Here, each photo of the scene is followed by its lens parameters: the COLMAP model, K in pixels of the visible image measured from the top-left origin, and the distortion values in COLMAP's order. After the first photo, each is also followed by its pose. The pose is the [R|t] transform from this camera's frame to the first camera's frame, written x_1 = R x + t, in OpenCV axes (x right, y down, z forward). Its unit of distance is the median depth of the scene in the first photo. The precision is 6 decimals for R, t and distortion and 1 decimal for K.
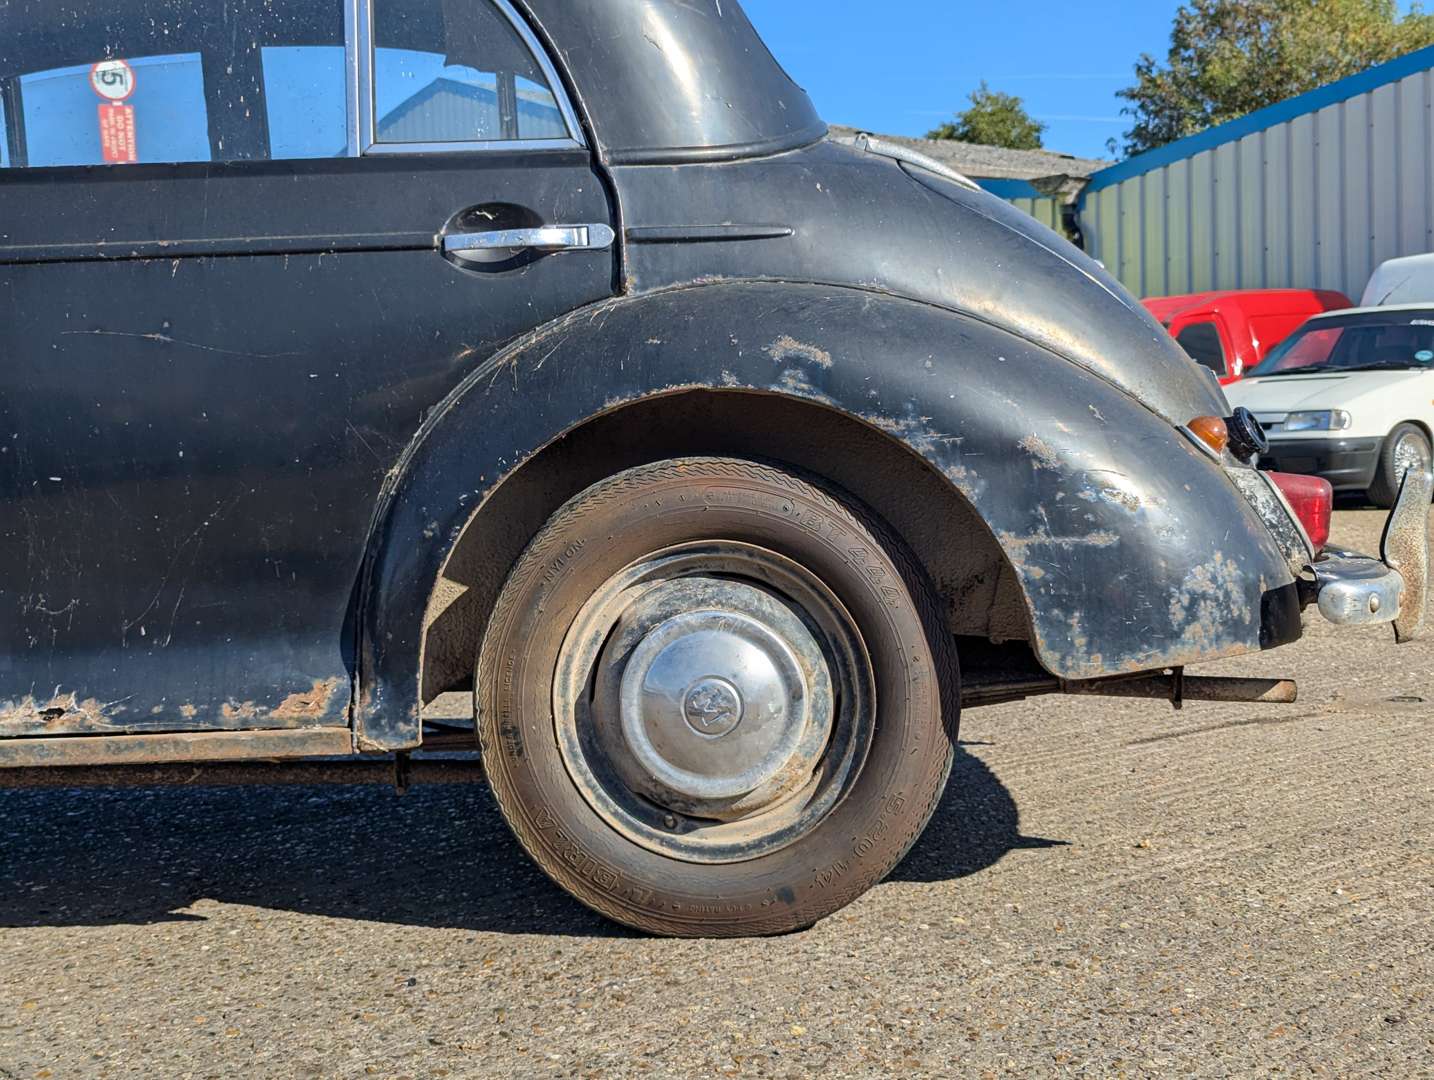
lens RADIAL K [[1996.0, 0, 718.6], [0, 1996.0, 517.3], [0, 0, 1]] dist [0.211750, -0.870653]
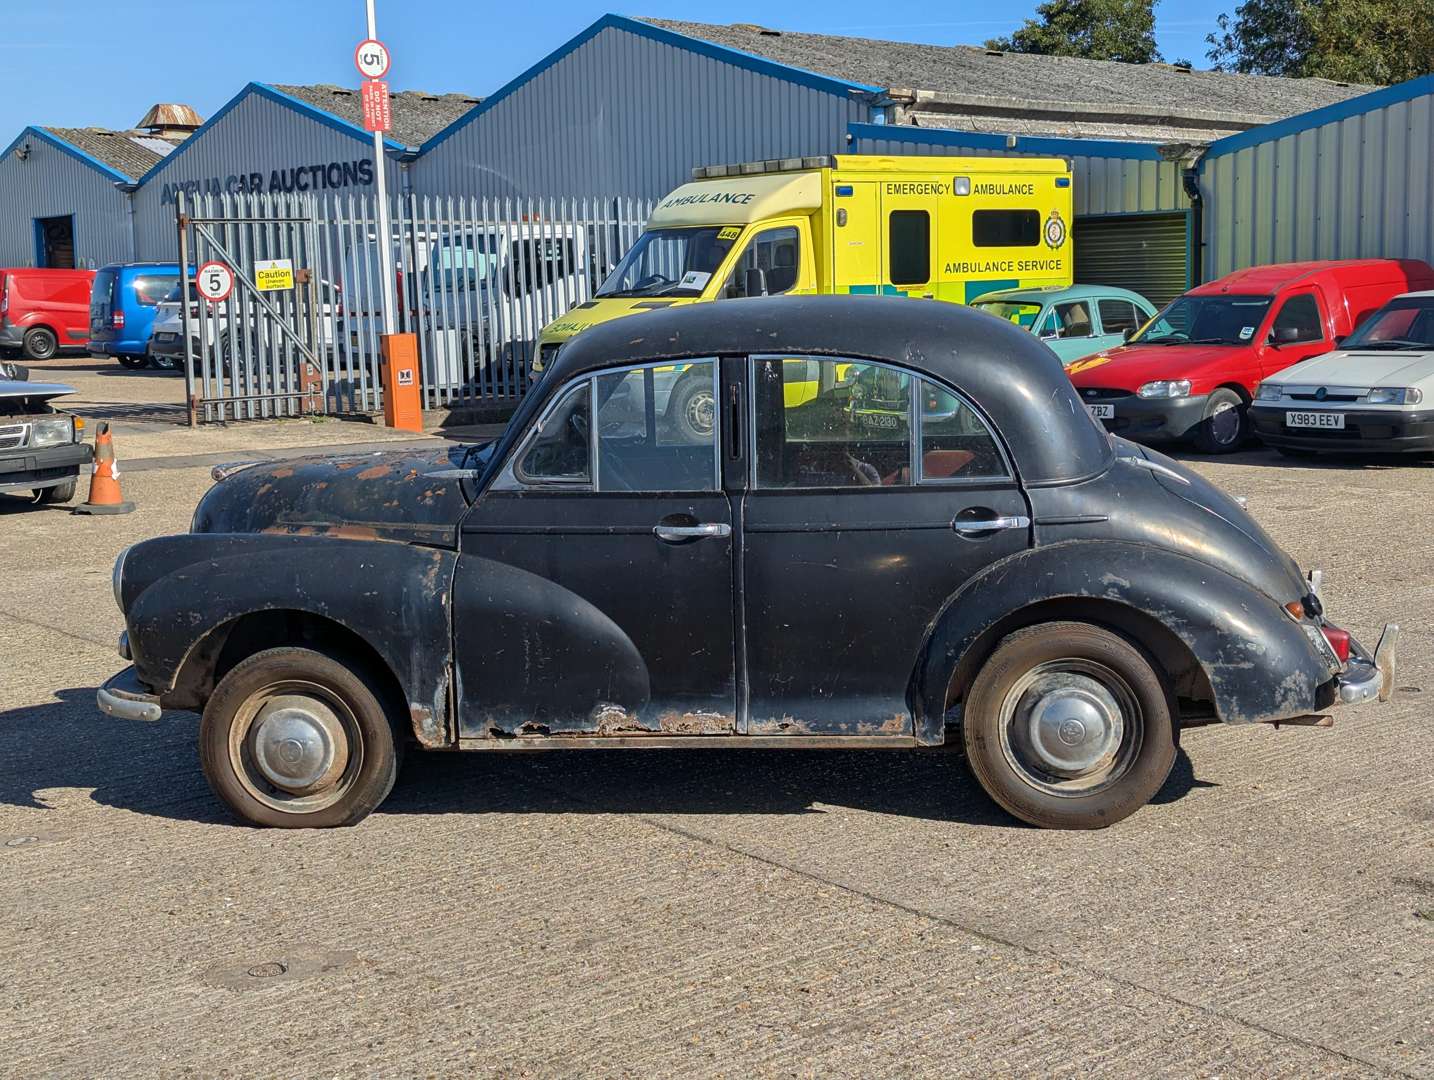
lens RADIAL K [[1988.8, 0, 720.5], [0, 1988.8, 508.9], [0, 0, 1]] dist [0.141602, -0.386997]
pose [[0.998895, 0.016128, -0.044141, -0.304569], [-0.012924, 0.997326, 0.071928, -0.315923], [0.045183, -0.071278, 0.996433, -1.270988]]
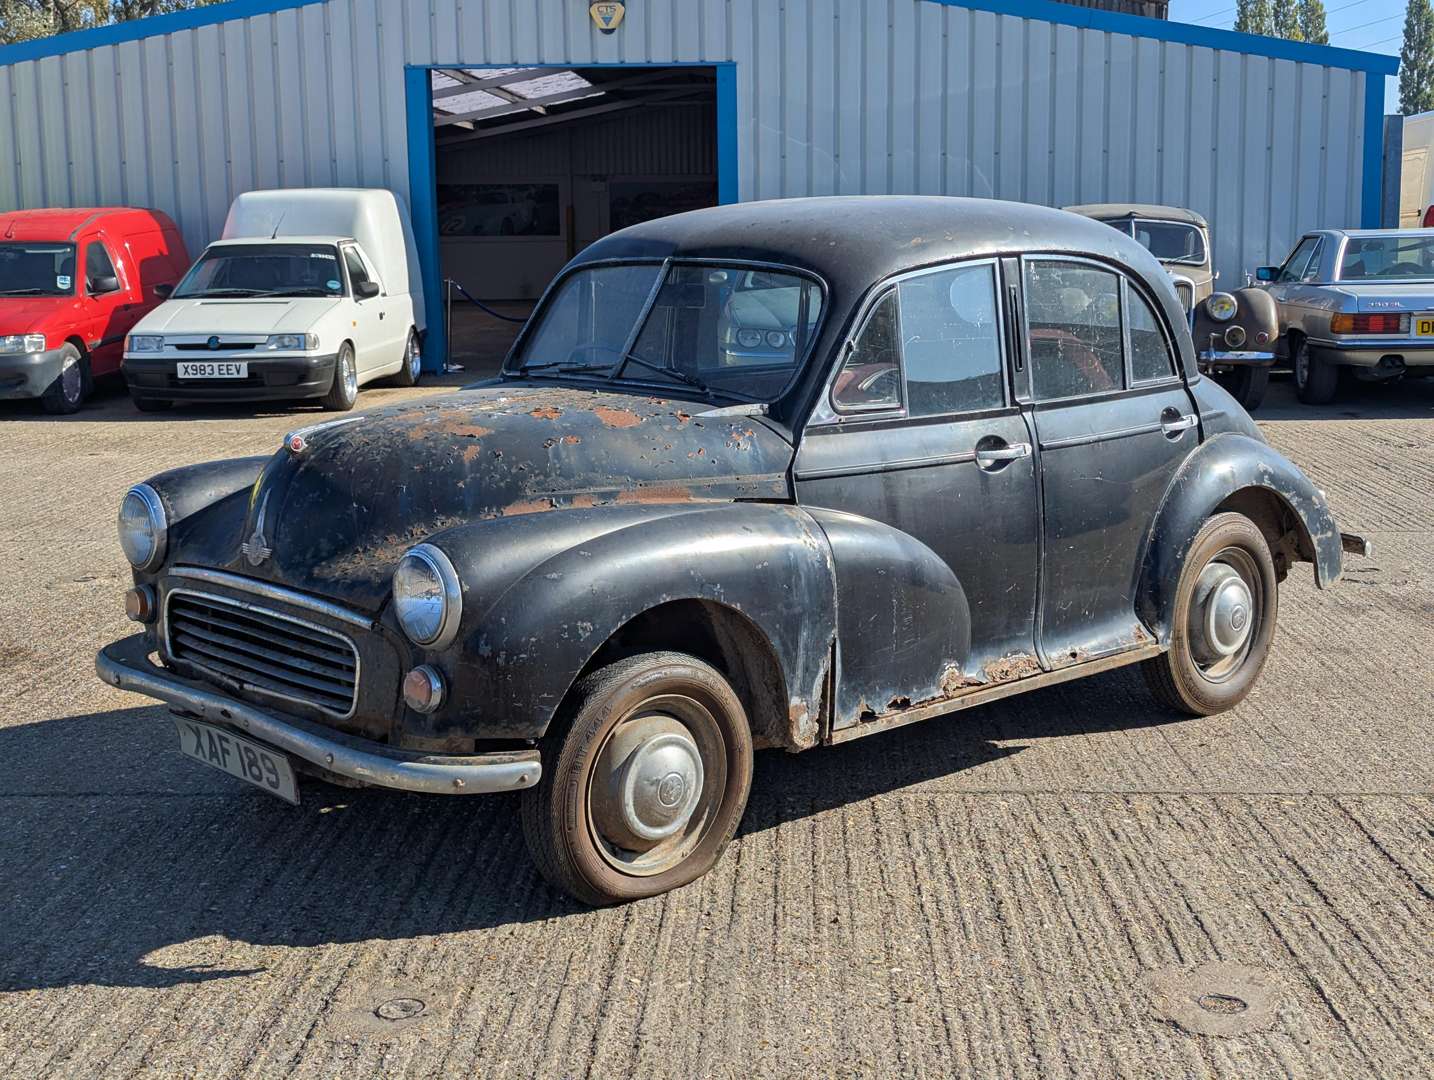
lens RADIAL K [[1996.0, 0, 718.6], [0, 1996.0, 517.3], [0, 0, 1]] dist [0.211750, -0.870653]
pose [[0.688800, -0.082003, 0.720299, -2.127894], [0.020777, 0.995407, 0.093455, -0.258742], [-0.724654, -0.049406, 0.687340, -0.199315]]
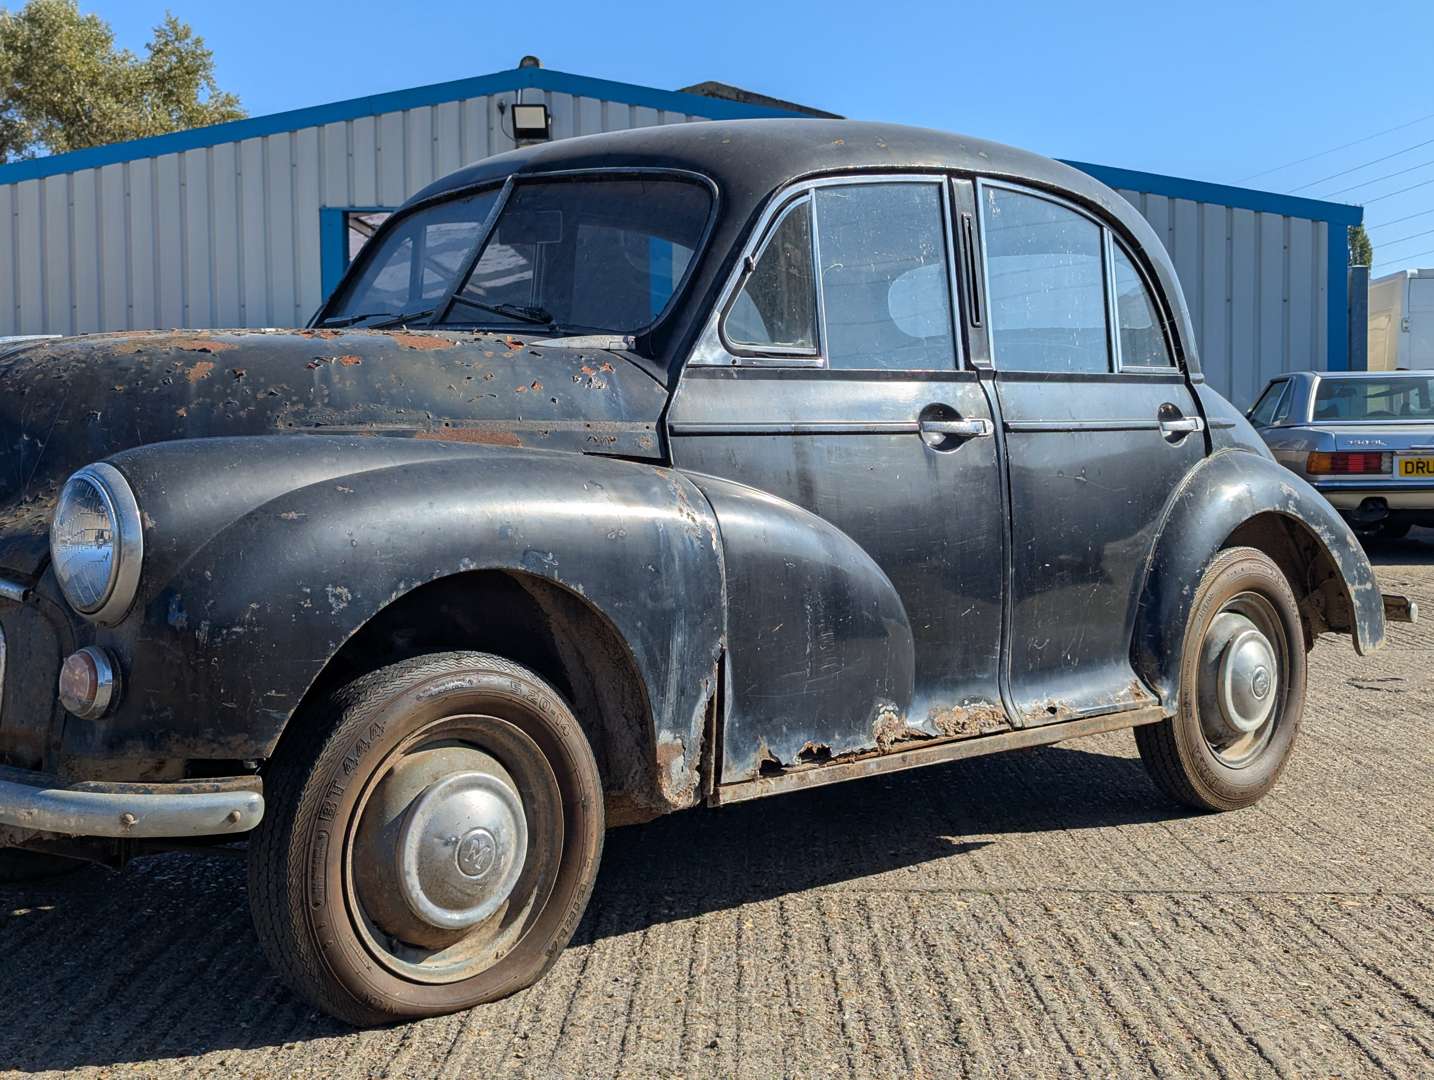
lens RADIAL K [[1994.6, 0, 695.8], [0, 1994.6, 523.5], [0, 0, 1]] dist [0.151391, -0.443525]
pose [[0.679212, -0.002650, 0.733937, -1.699787], [0.015400, 0.999825, -0.010642, -0.039439], [-0.733780, 0.018531, 0.679134, 0.113336]]
